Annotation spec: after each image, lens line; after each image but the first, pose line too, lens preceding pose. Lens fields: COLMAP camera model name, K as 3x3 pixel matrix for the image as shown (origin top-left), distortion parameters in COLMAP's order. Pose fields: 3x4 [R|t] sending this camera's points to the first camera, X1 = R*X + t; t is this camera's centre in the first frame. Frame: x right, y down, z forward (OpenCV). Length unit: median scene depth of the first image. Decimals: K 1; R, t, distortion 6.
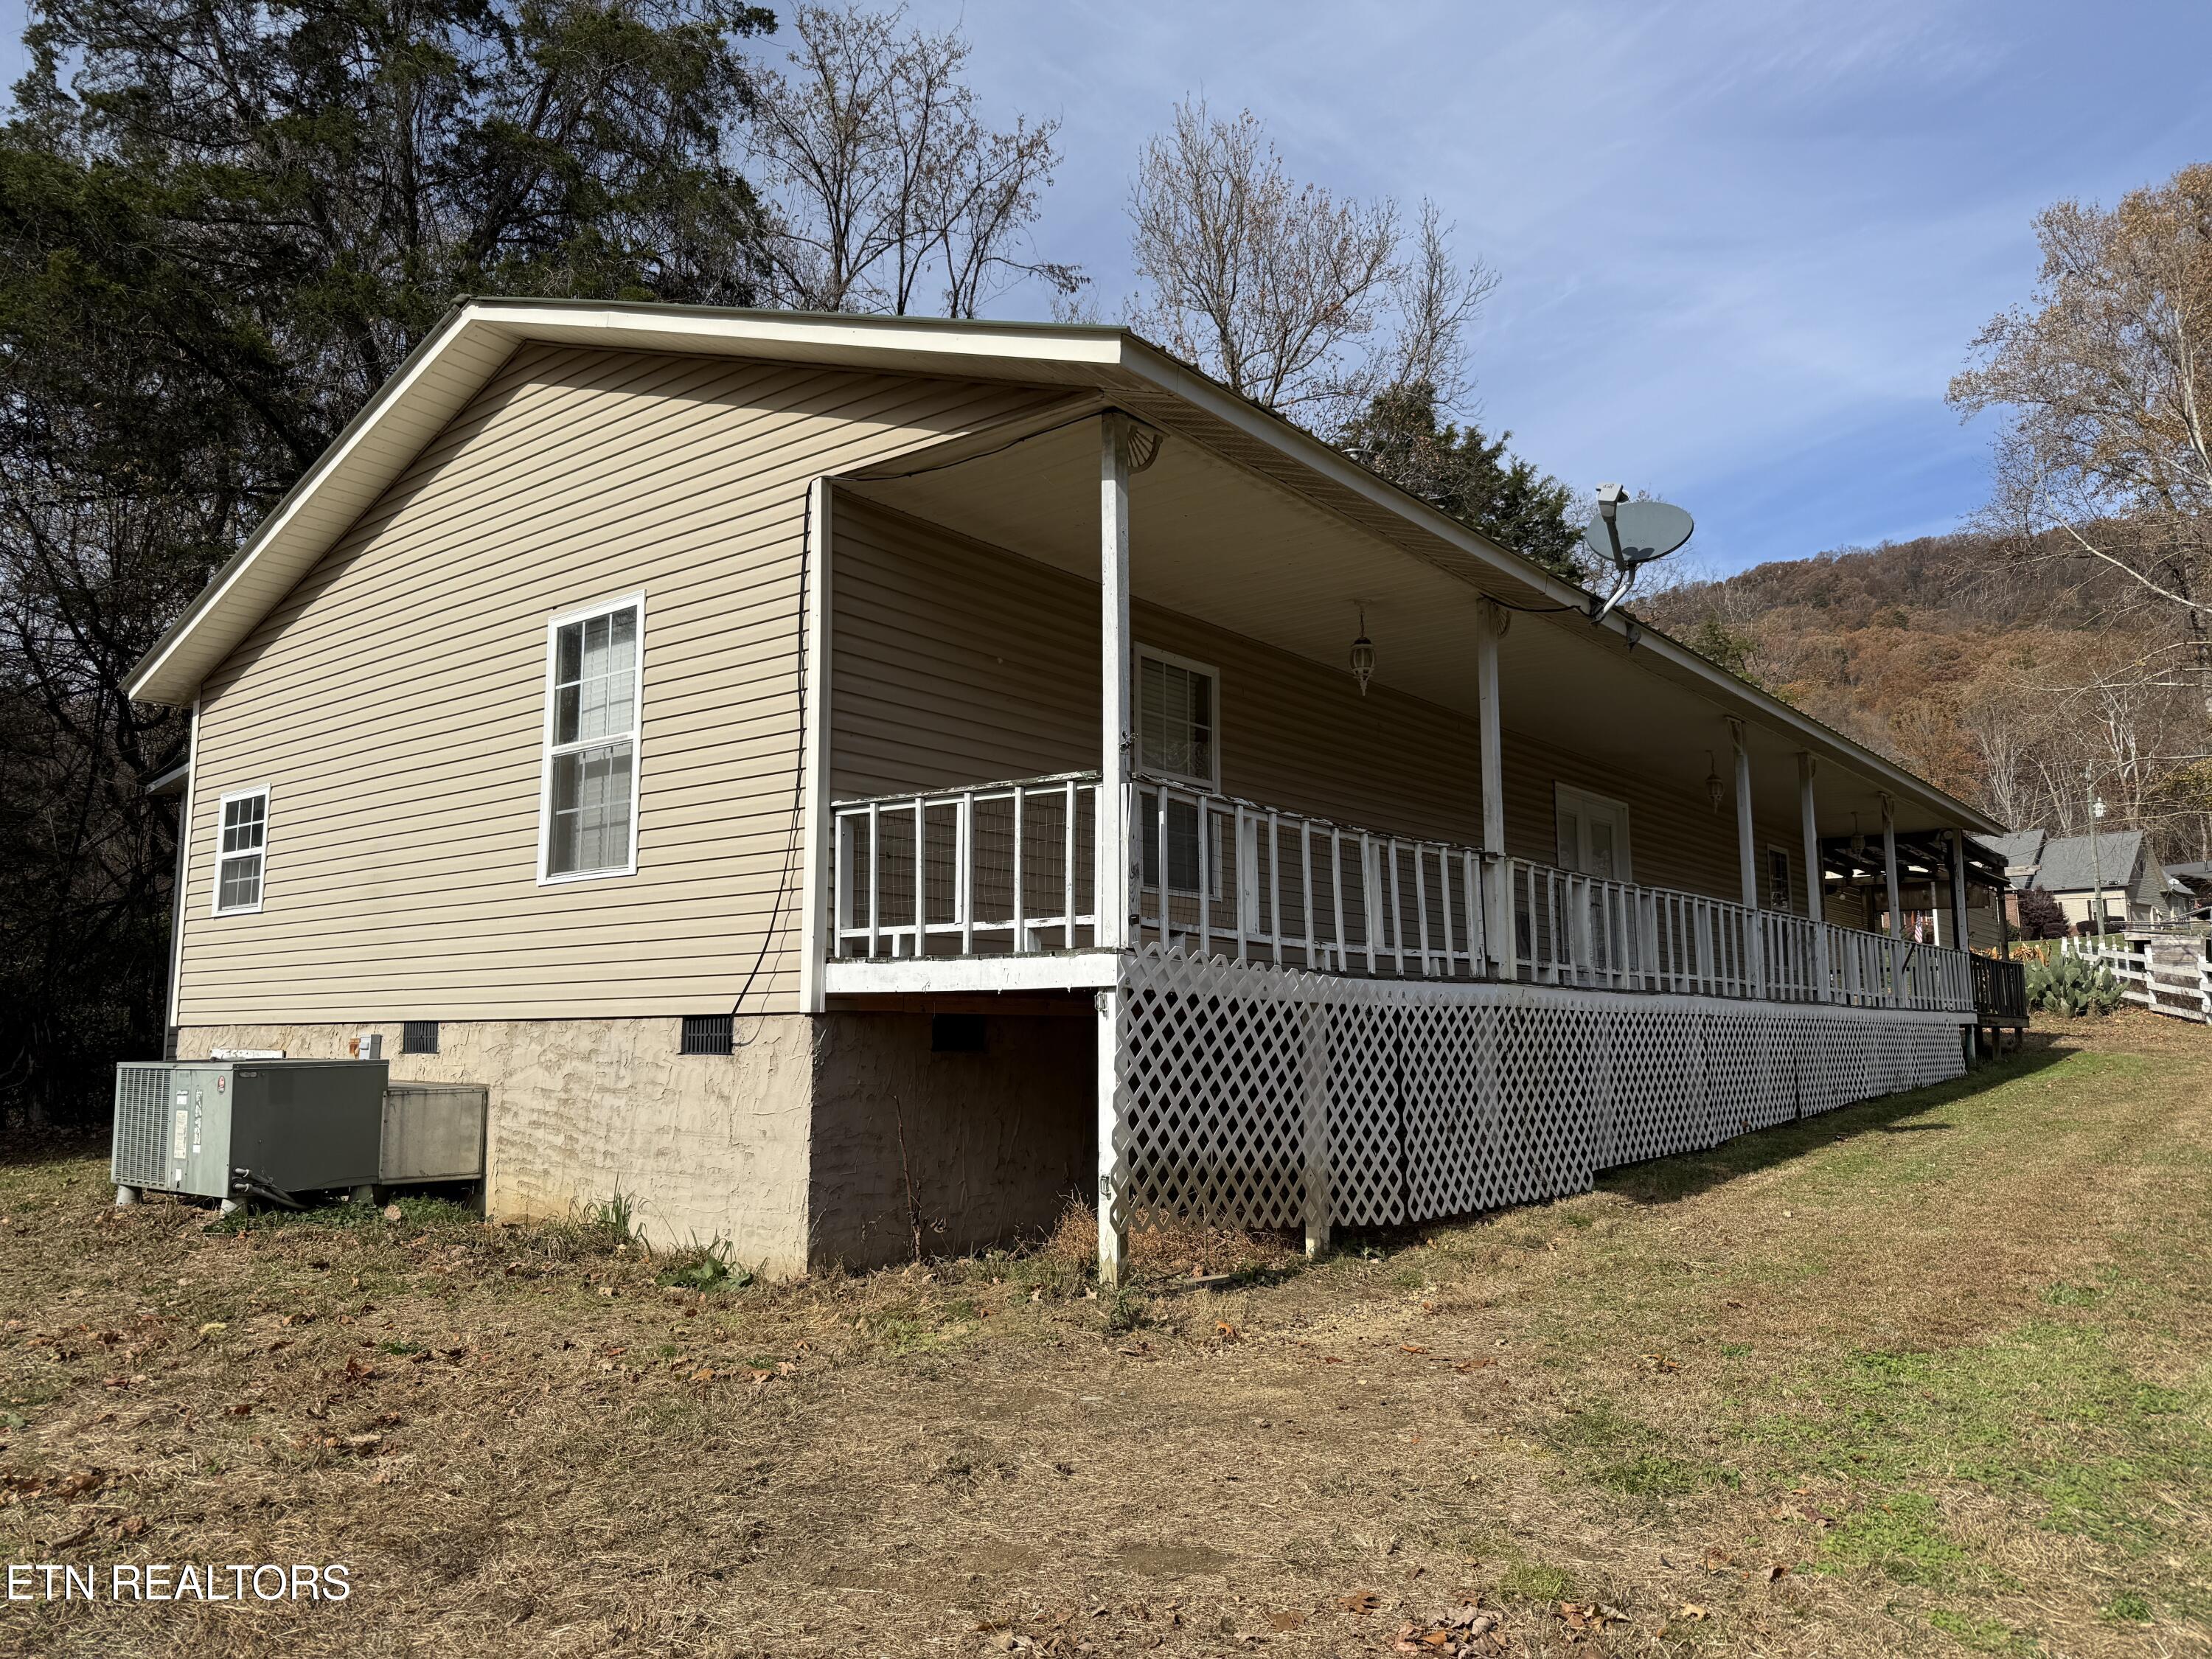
lens RADIAL K [[1578.9, 0, 1106.0], [0, 1578.9, 829.5], [0, 0, 1]] dist [0.002190, -0.001244]
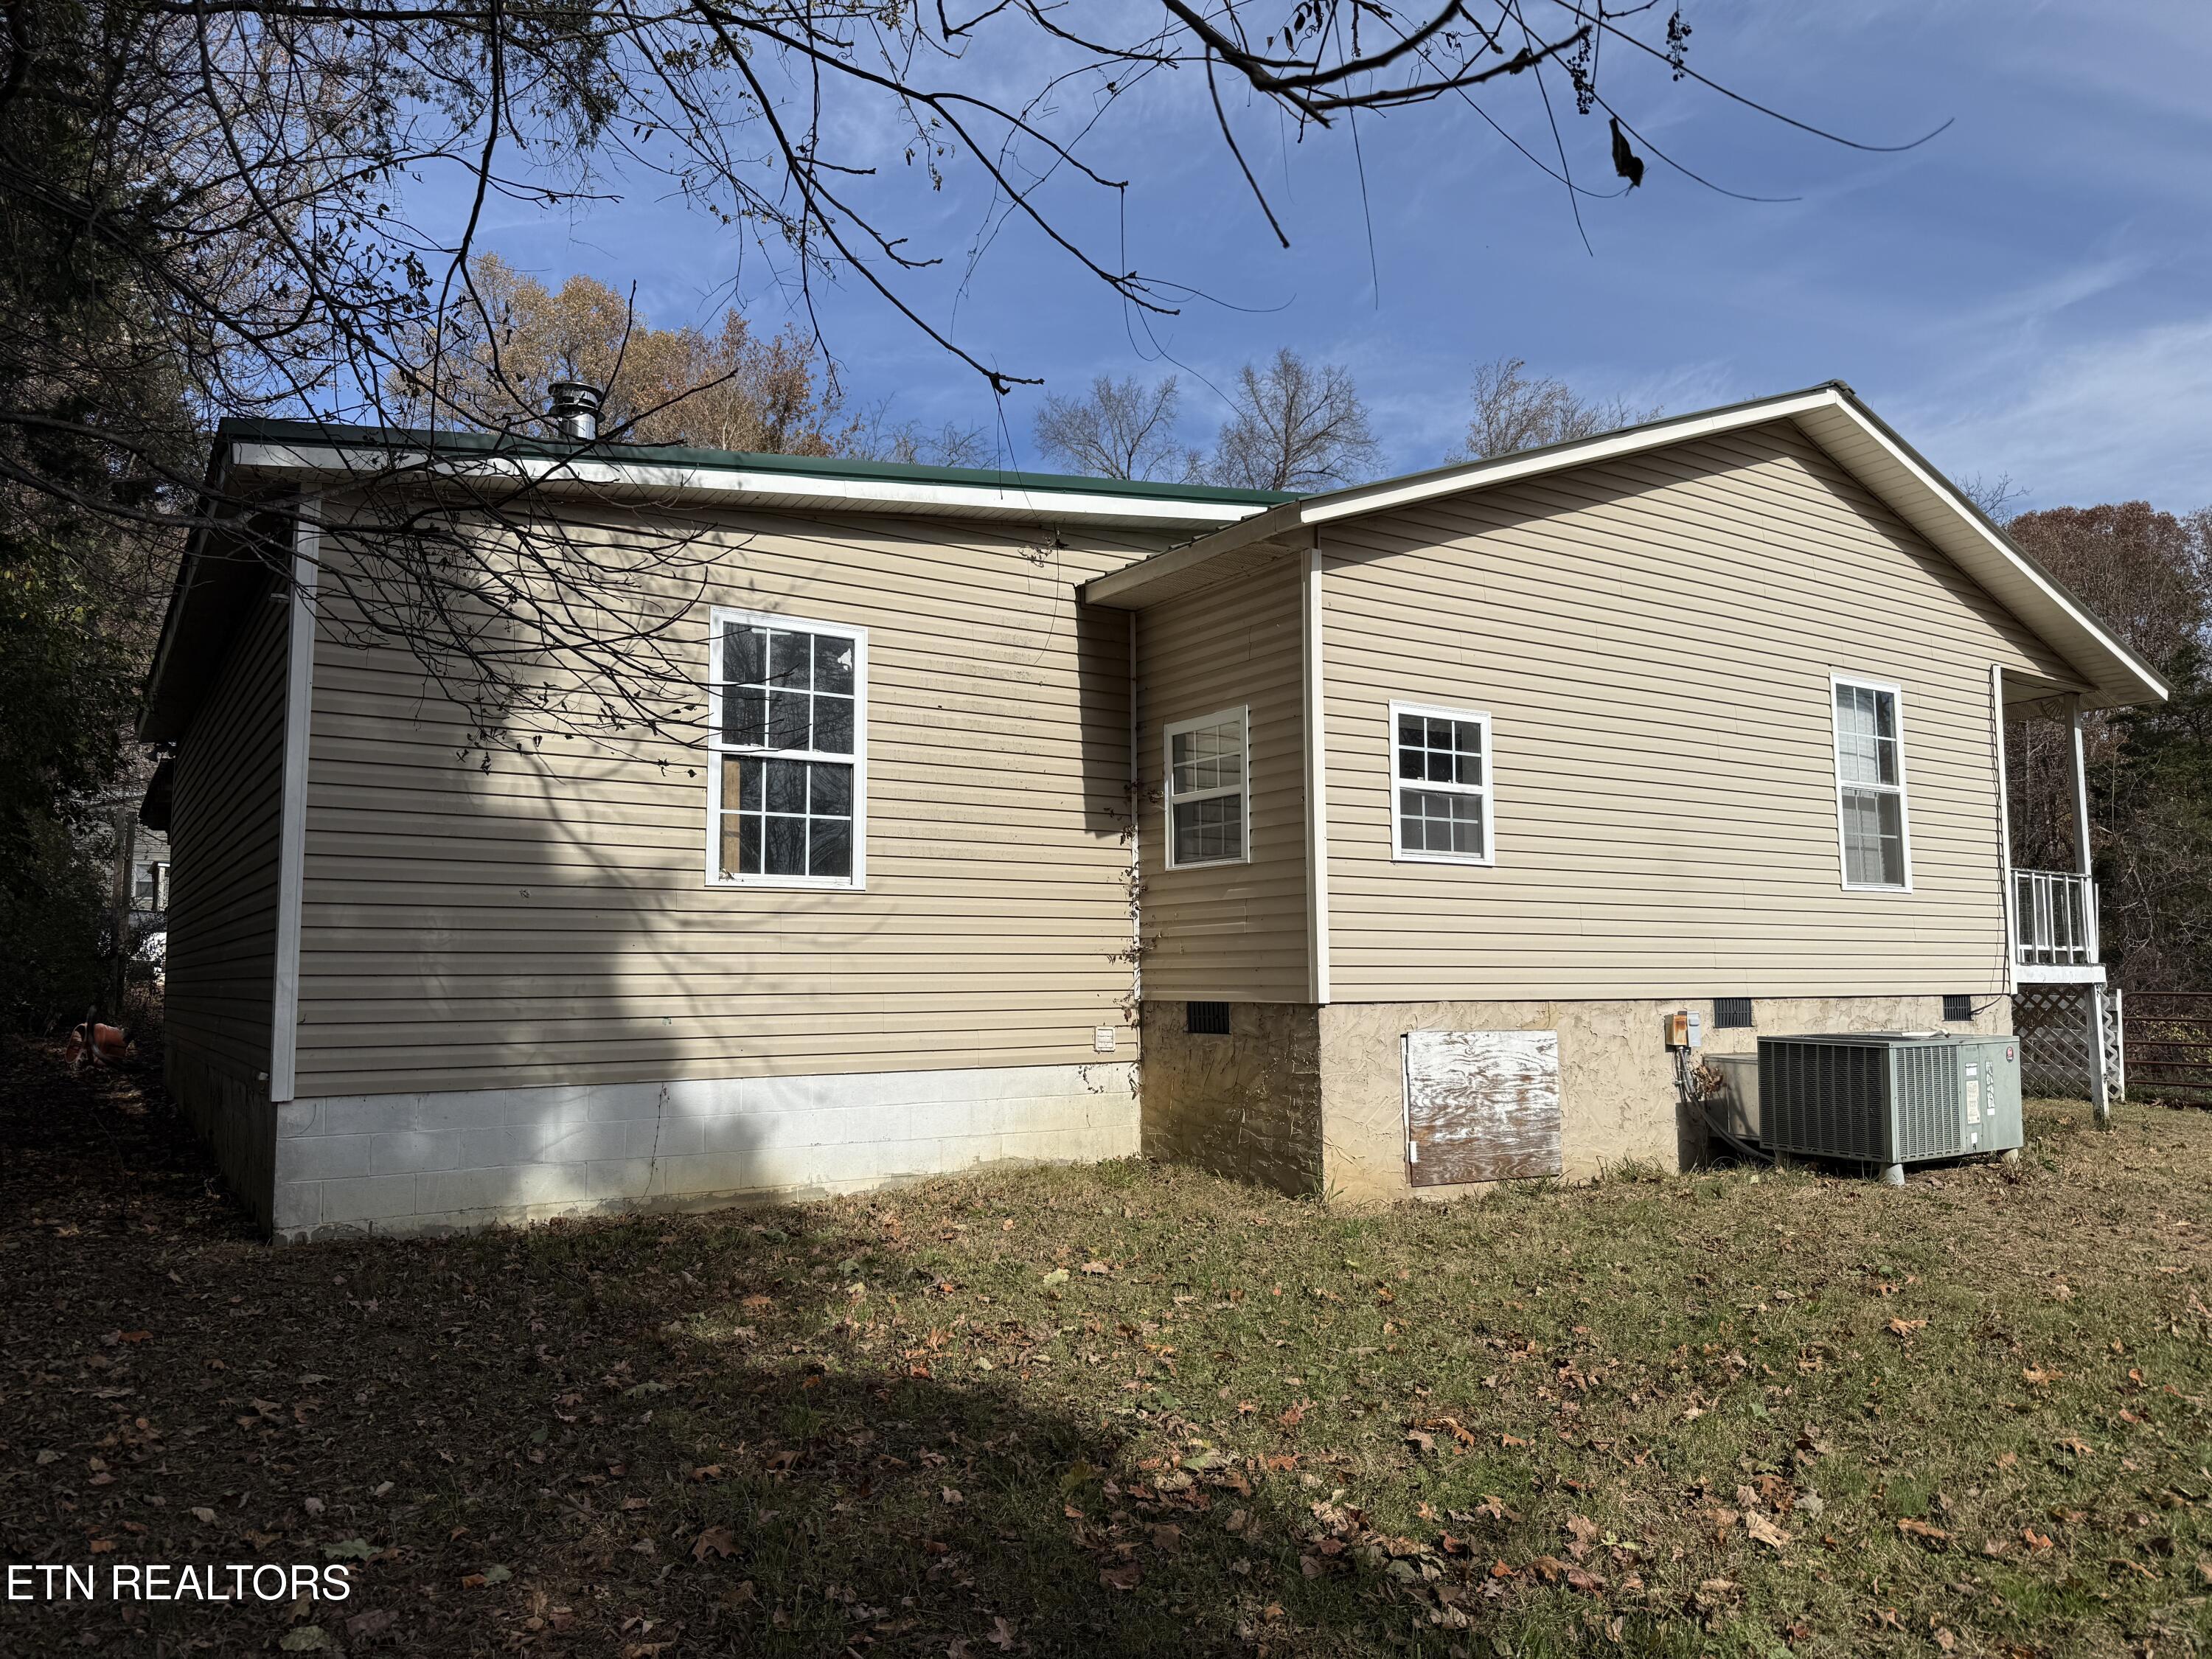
lens RADIAL K [[1578.9, 0, 1106.0], [0, 1578.9, 829.5], [0, 0, 1]] dist [0.002190, -0.001244]
pose [[0.310480, 0.093592, 0.945961, -1.862669], [-0.122748, 0.990757, -0.057736, 0.141984], [-0.942621, -0.098189, 0.319098, 1.245171]]
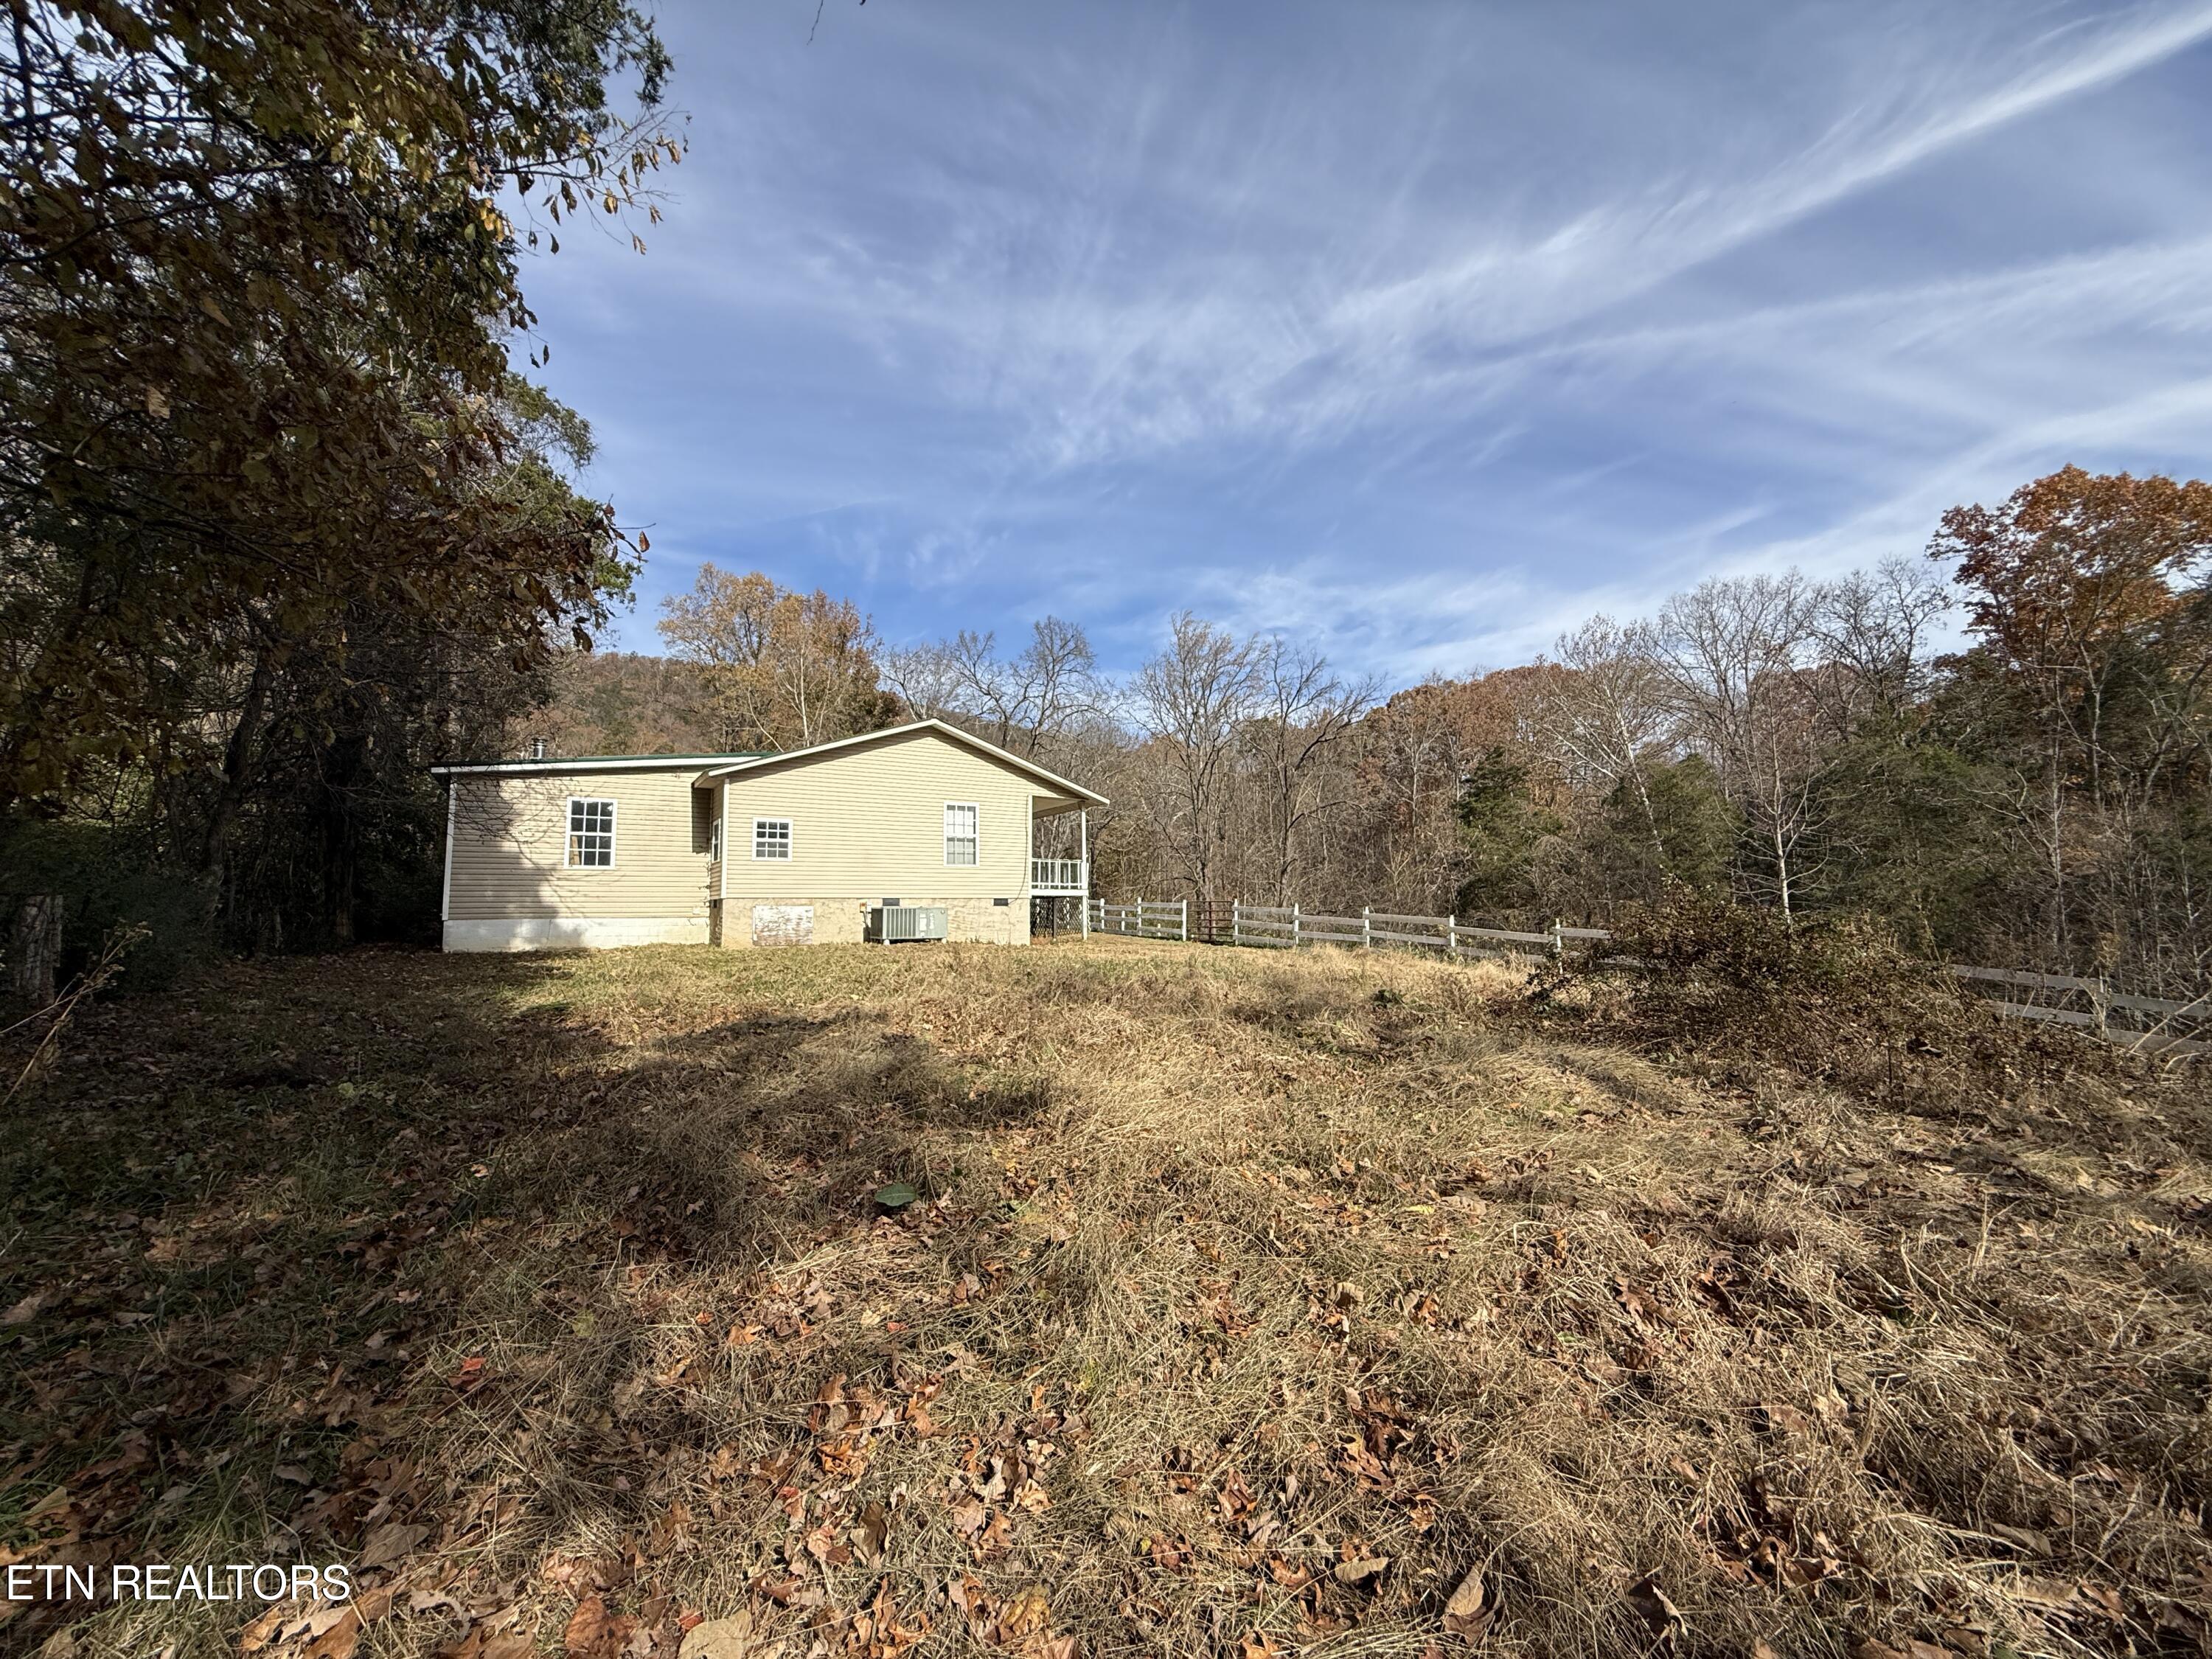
lens RADIAL K [[882.0, 0, 1106.0], [0, 882.0, 829.5], [0, 0, 1]] dist [-0.018172, -0.000003]
pose [[0.319320, 0.089792, 0.943383, -2.621375], [-0.114739, 0.991840, -0.055567, 0.020165], [-0.940675, -0.090500, 0.327017, -0.169153]]
